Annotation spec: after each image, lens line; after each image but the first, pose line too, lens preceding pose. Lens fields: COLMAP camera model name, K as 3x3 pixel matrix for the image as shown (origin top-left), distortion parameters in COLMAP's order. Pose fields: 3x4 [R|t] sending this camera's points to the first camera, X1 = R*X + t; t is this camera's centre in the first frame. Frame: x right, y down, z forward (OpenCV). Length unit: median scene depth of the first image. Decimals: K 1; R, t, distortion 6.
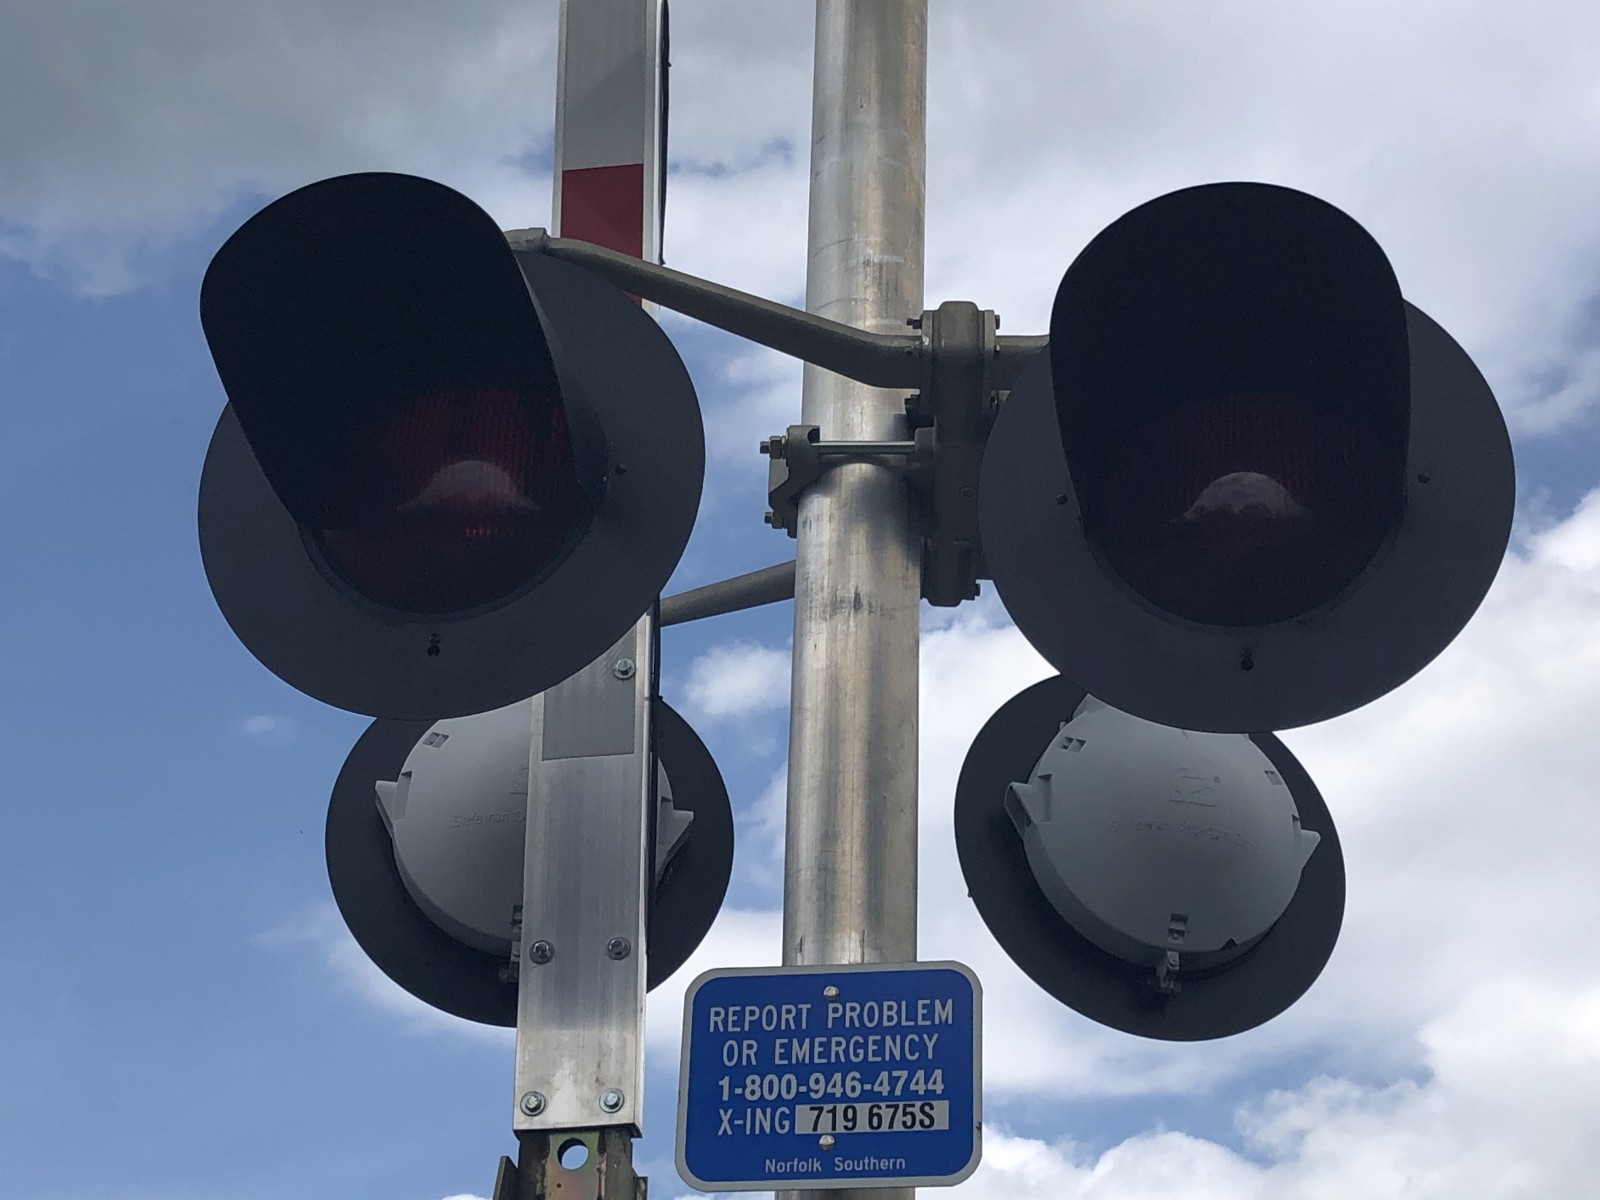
lens RADIAL K [[2845.0, 0, 812.4], [0, 2845.0, 614.4], [0, 0, 1]] dist [0.271538, 0.000000]
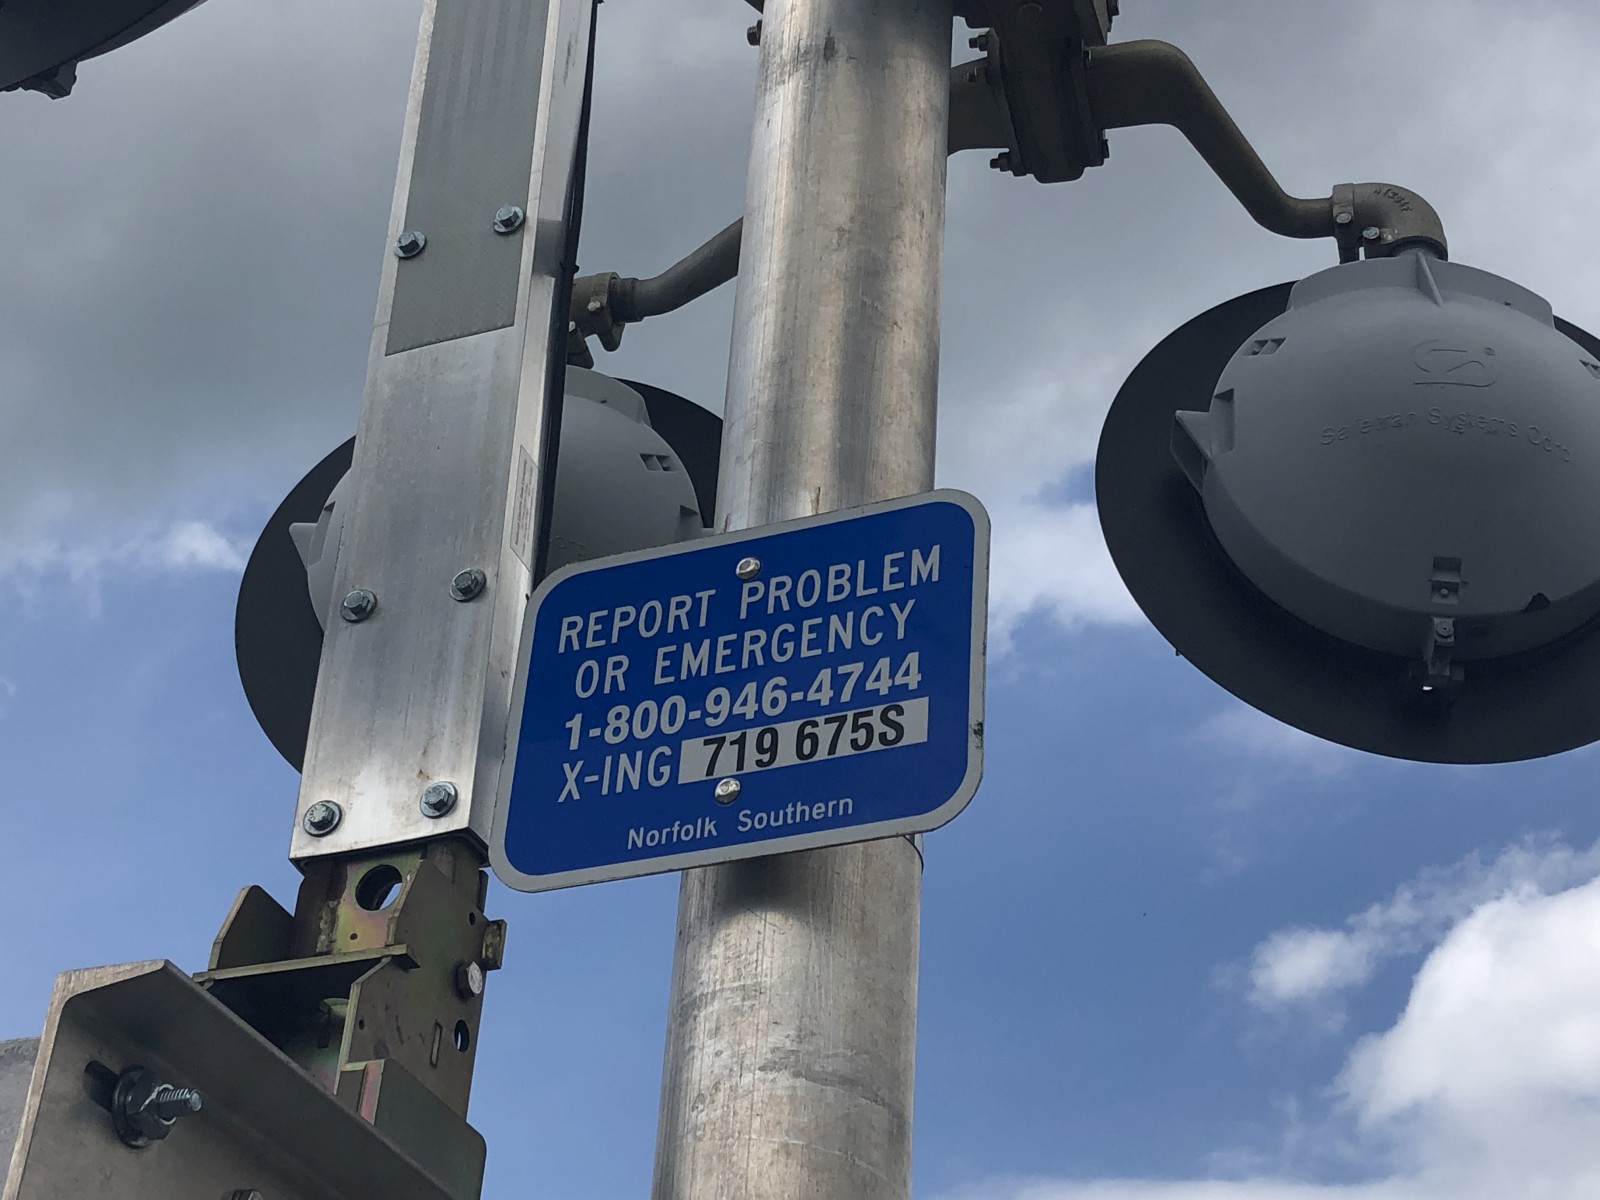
lens RADIAL K [[2653.9, 0, 771.8], [0, 2653.9, 538.0], [0, 0, 1]] dist [0.046203, 0.000000]
pose [[0.967422, -0.108075, -0.228942, 0.138903], [0.066667, 0.981138, -0.181447, 0.228258], [0.244234, 0.160273, 0.956380, 0.478454]]
